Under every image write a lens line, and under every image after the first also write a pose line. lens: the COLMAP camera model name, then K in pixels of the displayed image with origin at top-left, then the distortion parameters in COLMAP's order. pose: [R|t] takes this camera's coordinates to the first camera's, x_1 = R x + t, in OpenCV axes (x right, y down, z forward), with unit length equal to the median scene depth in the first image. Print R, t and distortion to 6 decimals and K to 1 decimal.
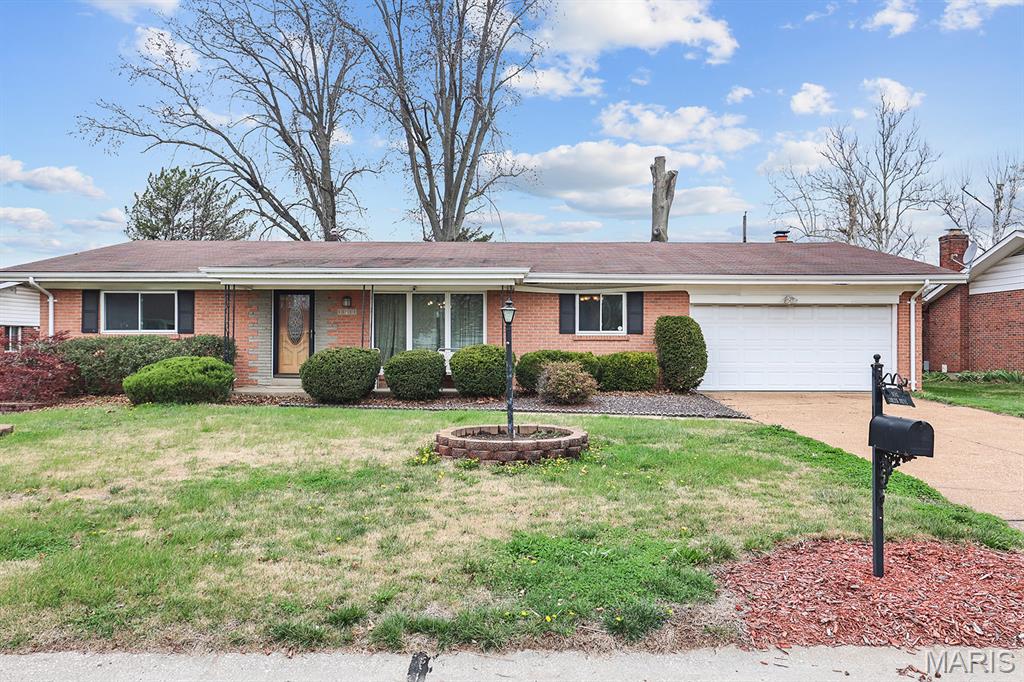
lens RADIAL K [[736.8, 0, 511.1], [0, 736.8, 343.0], [0, 0, 1]] dist [-0.009805, -0.002702]
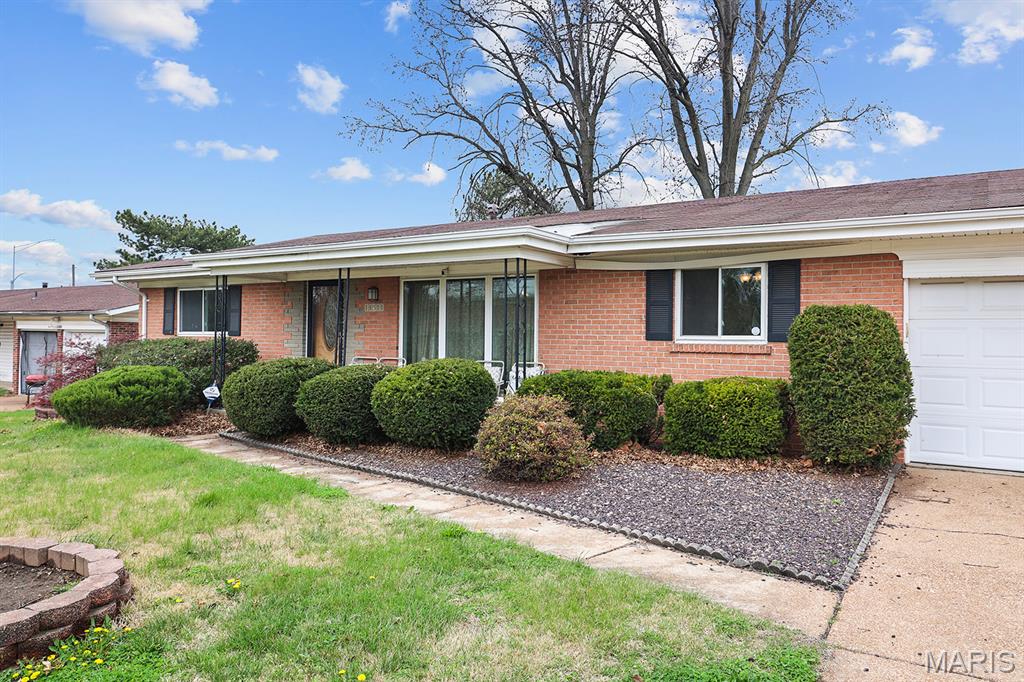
lens RADIAL K [[736.8, 0, 512.2], [0, 736.8, 333.4], [0, 0, 1]] dist [-0.009805, -0.002702]
pose [[0.839947, 0.003534, -0.542657, 0.288346], [-0.008137, 0.999948, -0.006083, -0.013362], [0.542608, 0.009525, 0.839932, 0.459251]]
